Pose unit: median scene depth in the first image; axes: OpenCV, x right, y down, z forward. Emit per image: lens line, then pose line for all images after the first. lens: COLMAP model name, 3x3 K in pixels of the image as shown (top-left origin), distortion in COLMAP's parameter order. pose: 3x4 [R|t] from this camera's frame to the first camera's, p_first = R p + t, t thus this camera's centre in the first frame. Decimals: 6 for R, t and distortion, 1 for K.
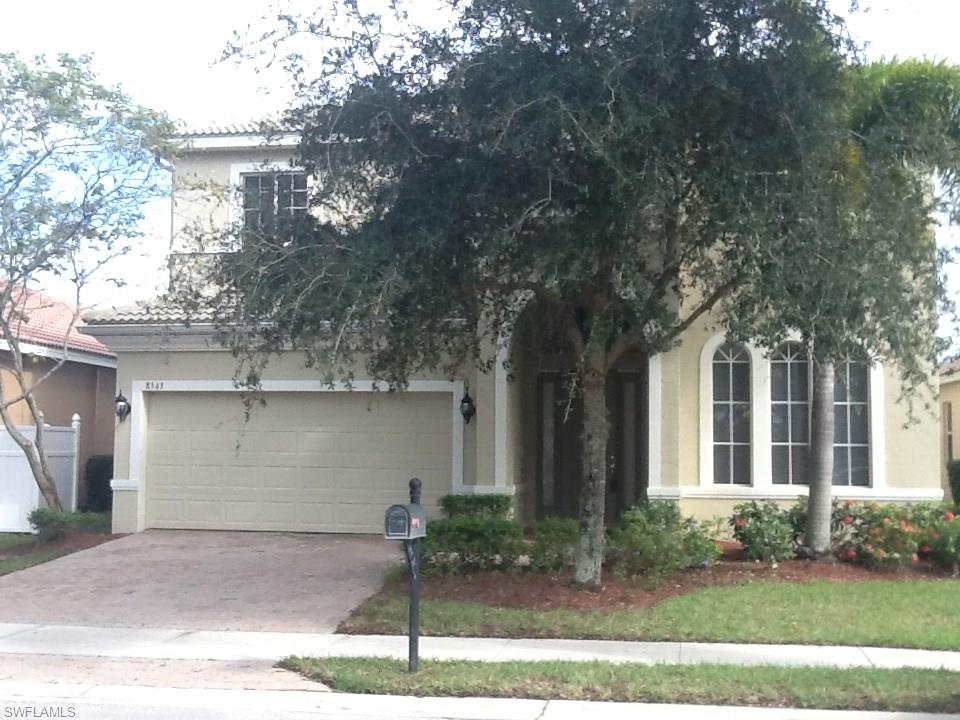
lens RADIAL K [[1177.0, 0, 480.0], [0, 1177.0, 360.0], [0, 0, 1]] dist [0.019171, -0.028525]
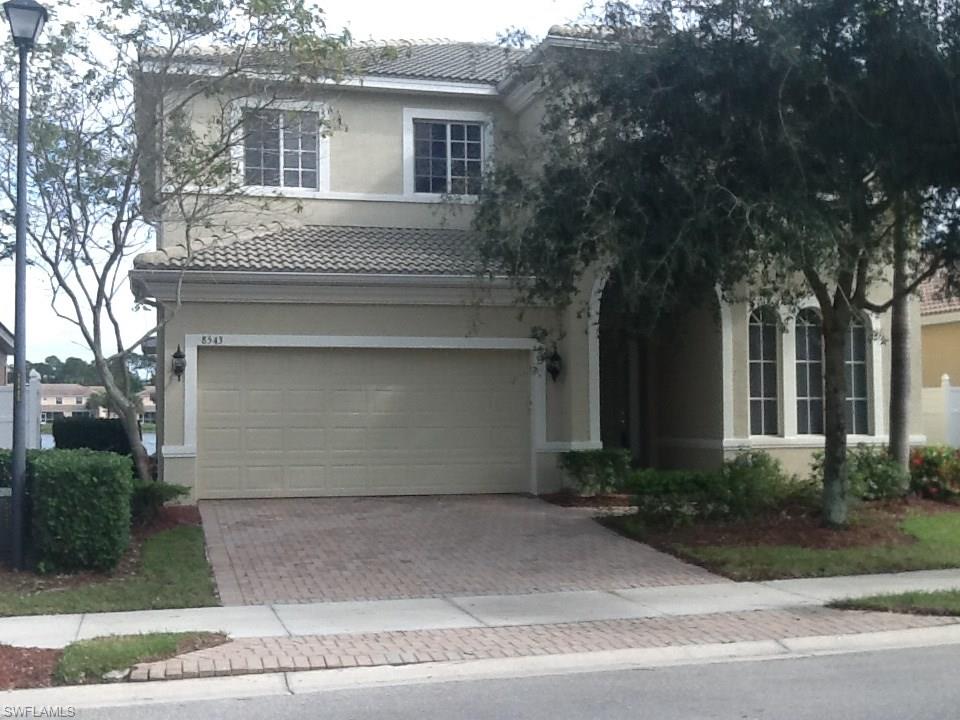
lens RADIAL K [[1209.4, 0, 496.3], [0, 1209.4, 346.7], [0, 0, 1]] dist [-0.024518, 0.021000]
pose [[0.908505, 0.009490, 0.417767, -0.491594], [-0.020578, 0.999545, 0.022044, 0.002164], [-0.417368, -0.028624, 0.908287, 0.075473]]
